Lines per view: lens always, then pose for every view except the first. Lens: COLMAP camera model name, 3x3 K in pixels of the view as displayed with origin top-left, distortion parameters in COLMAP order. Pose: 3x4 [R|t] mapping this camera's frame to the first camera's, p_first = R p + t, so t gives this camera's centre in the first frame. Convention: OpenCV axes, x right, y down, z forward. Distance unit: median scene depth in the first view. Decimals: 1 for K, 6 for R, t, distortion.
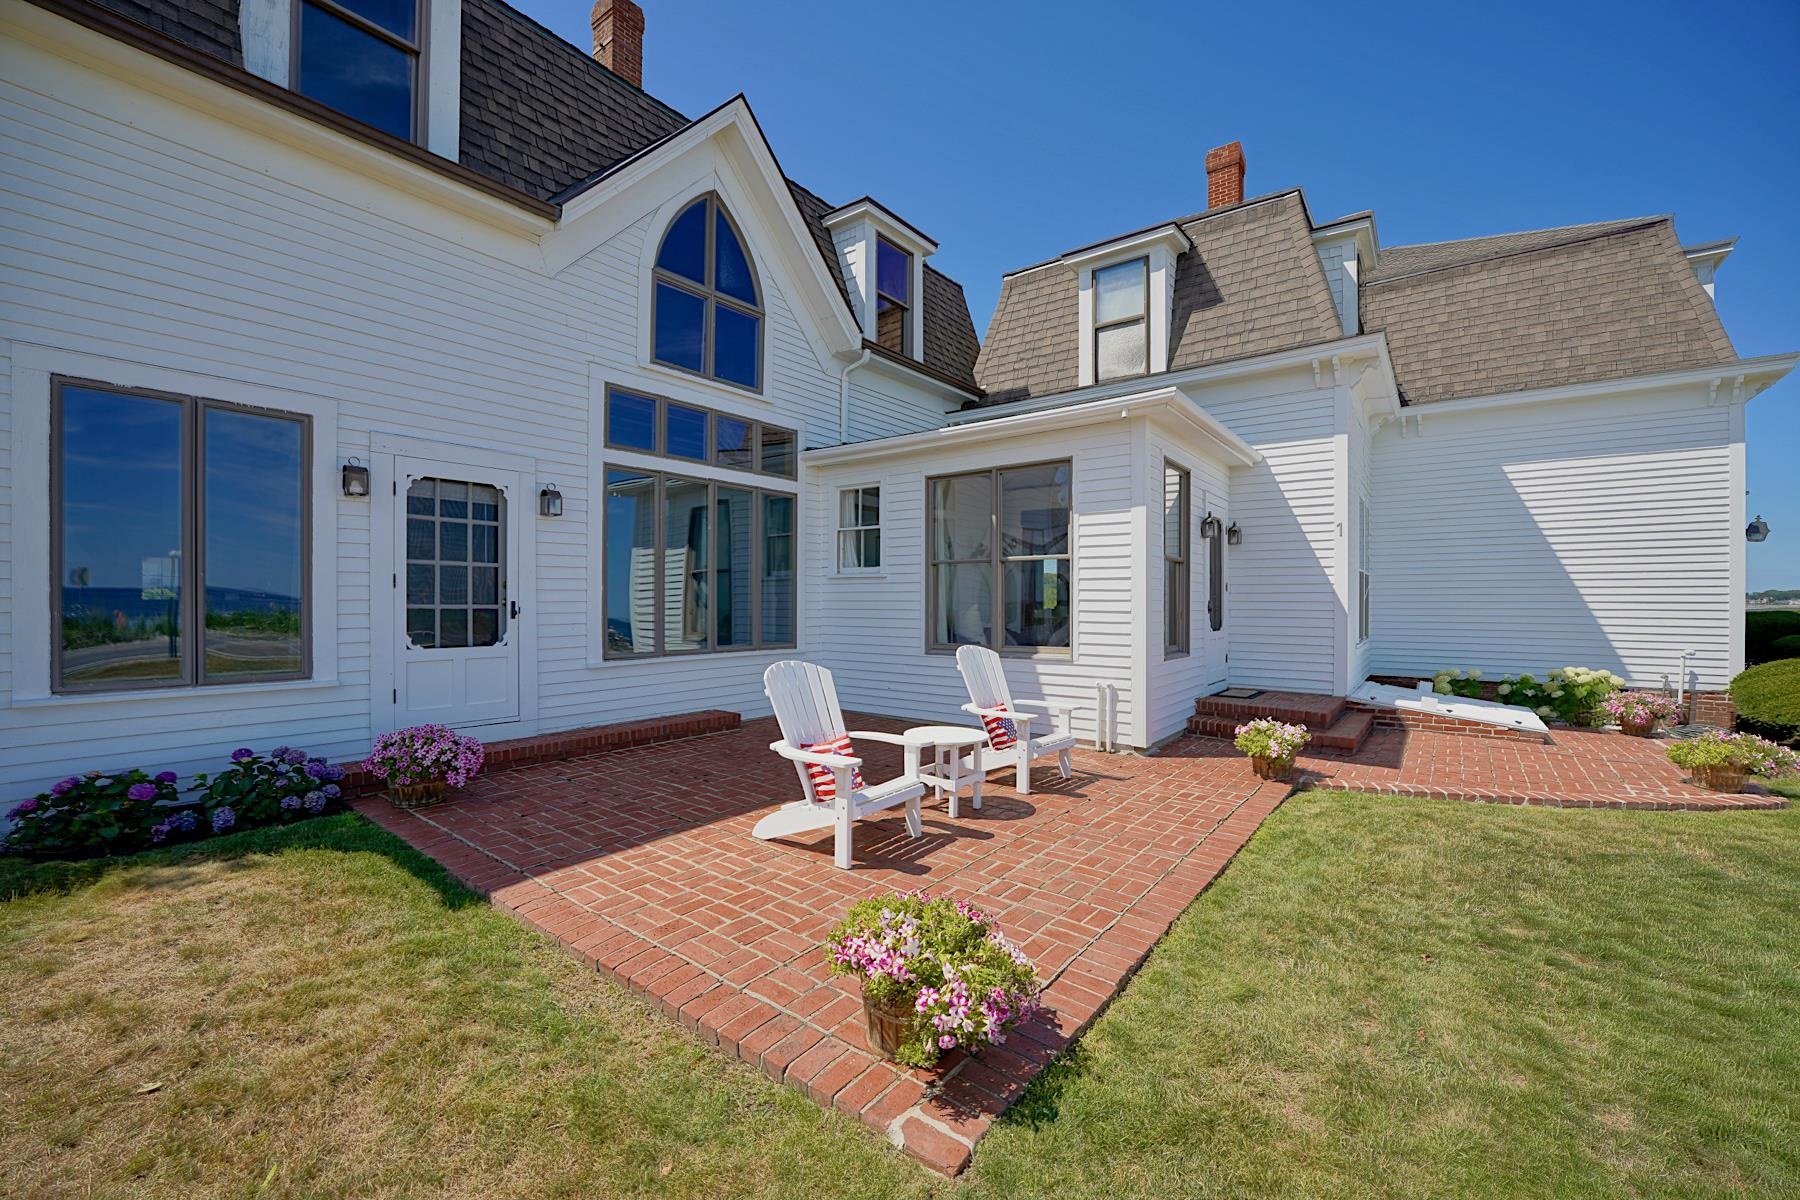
lens RADIAL K [[733.3, 0, 897.0], [0, 733.3, 601.8], [0, 0, 1]] dist [-0.030320, 0.004330]
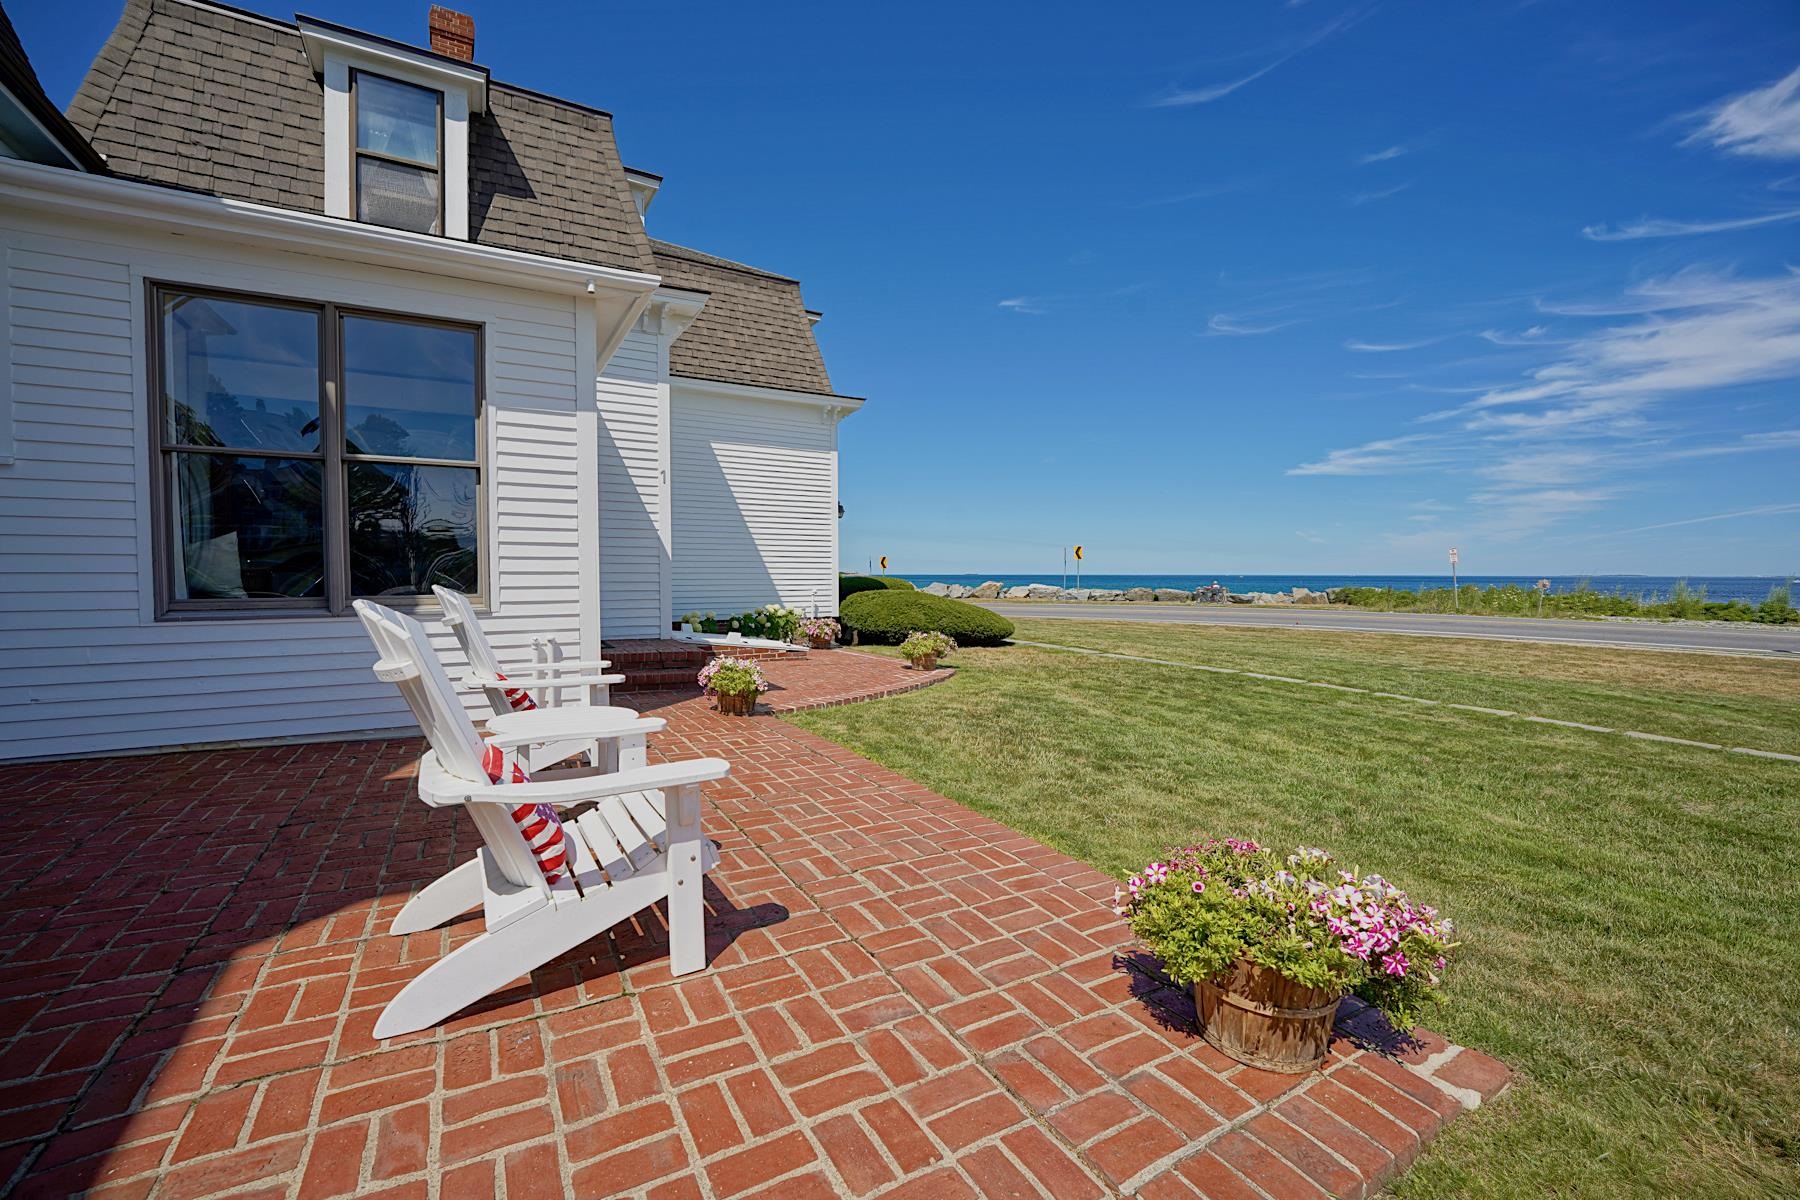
lens RADIAL K [[733.3, 0, 897.0], [0, 733.3, 601.8], [0, 0, 1]] dist [-0.030320, 0.004330]
pose [[0.374383, -0.037010, 0.926535, -0.270961], [0.000085, 0.999205, 0.039879, 0.042606], [-0.927274, -0.014851, 0.374088, 0.368330]]
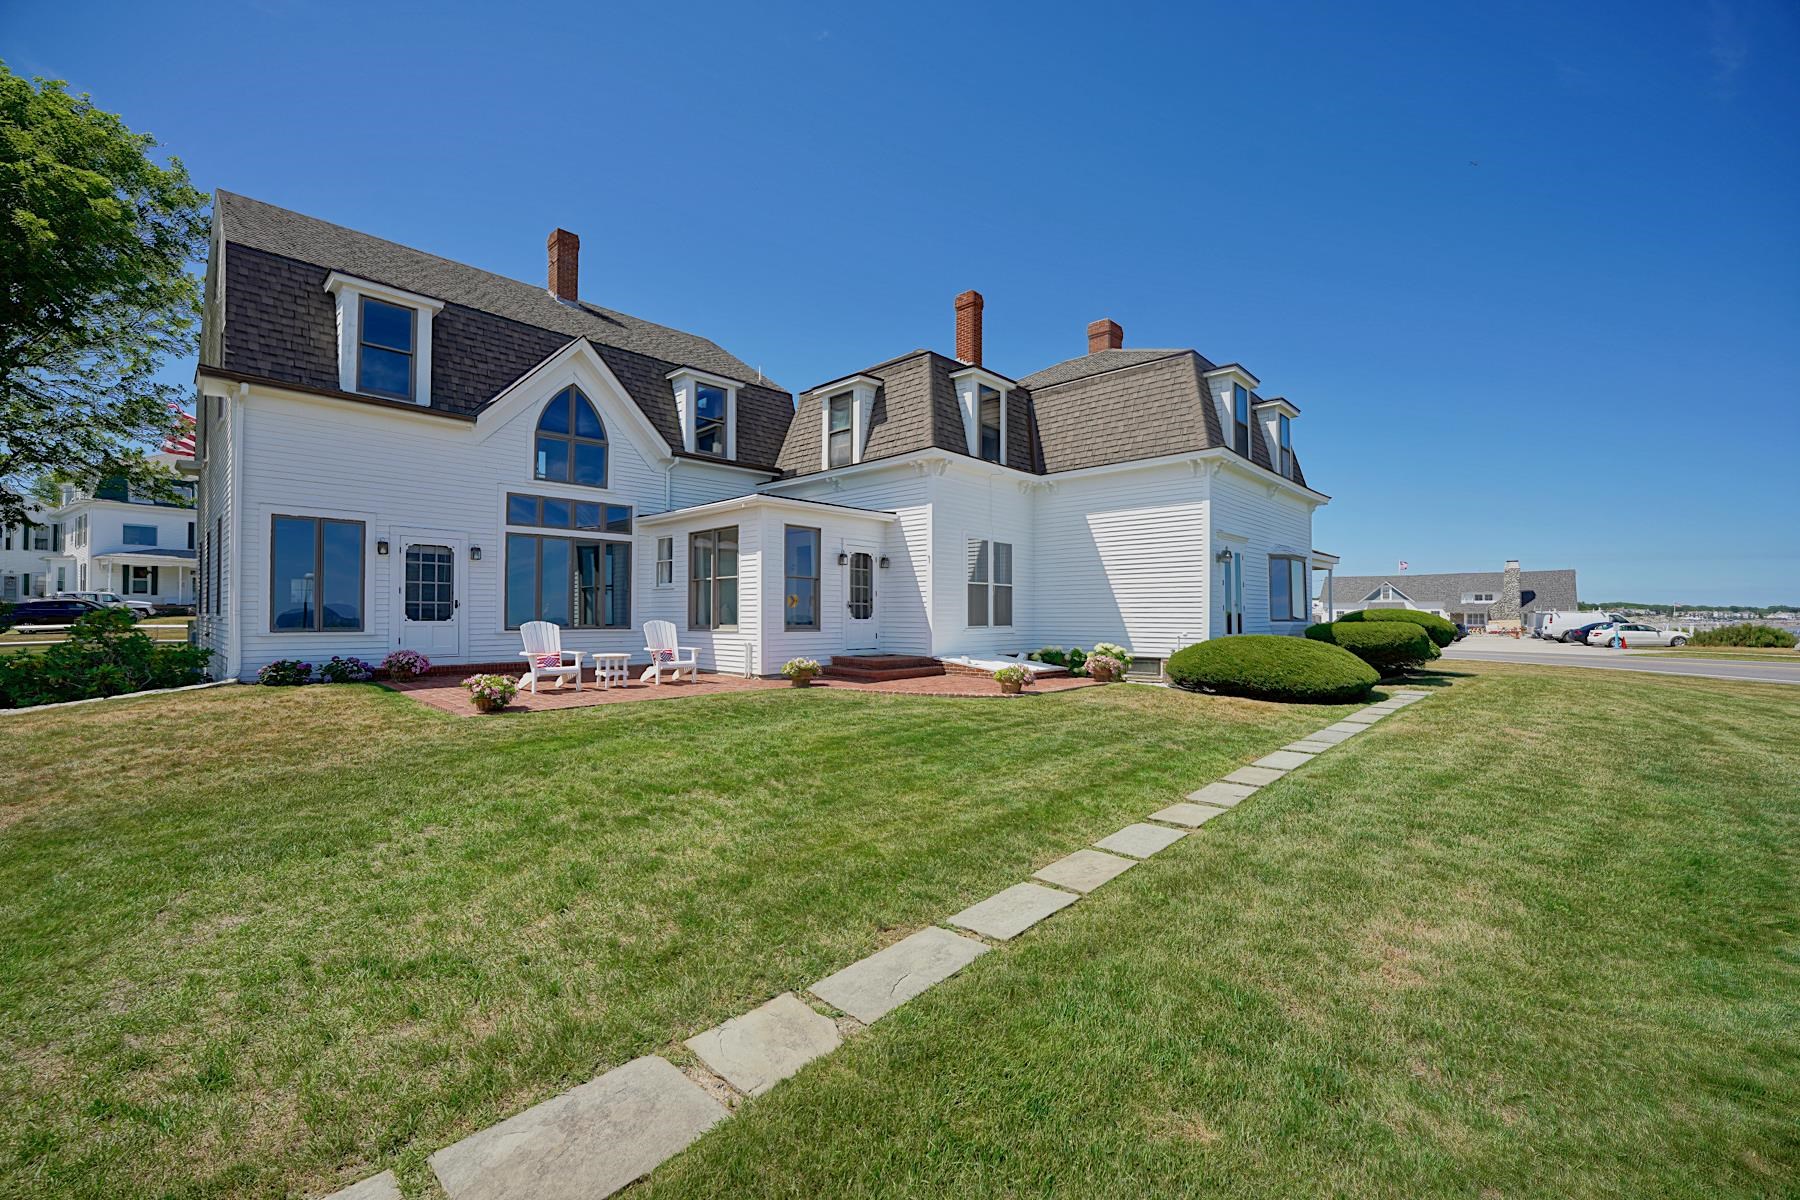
lens RADIAL K [[733.3, 0, 897.0], [0, 733.3, 601.8], [0, 0, 1]] dist [-0.030320, 0.004330]
pose [[0.995012, -0.002792, -0.099713, 0.841325], [0.000954, 0.999829, -0.018471, 0.038573], [0.099747, 0.018284, 0.994845, -0.857316]]
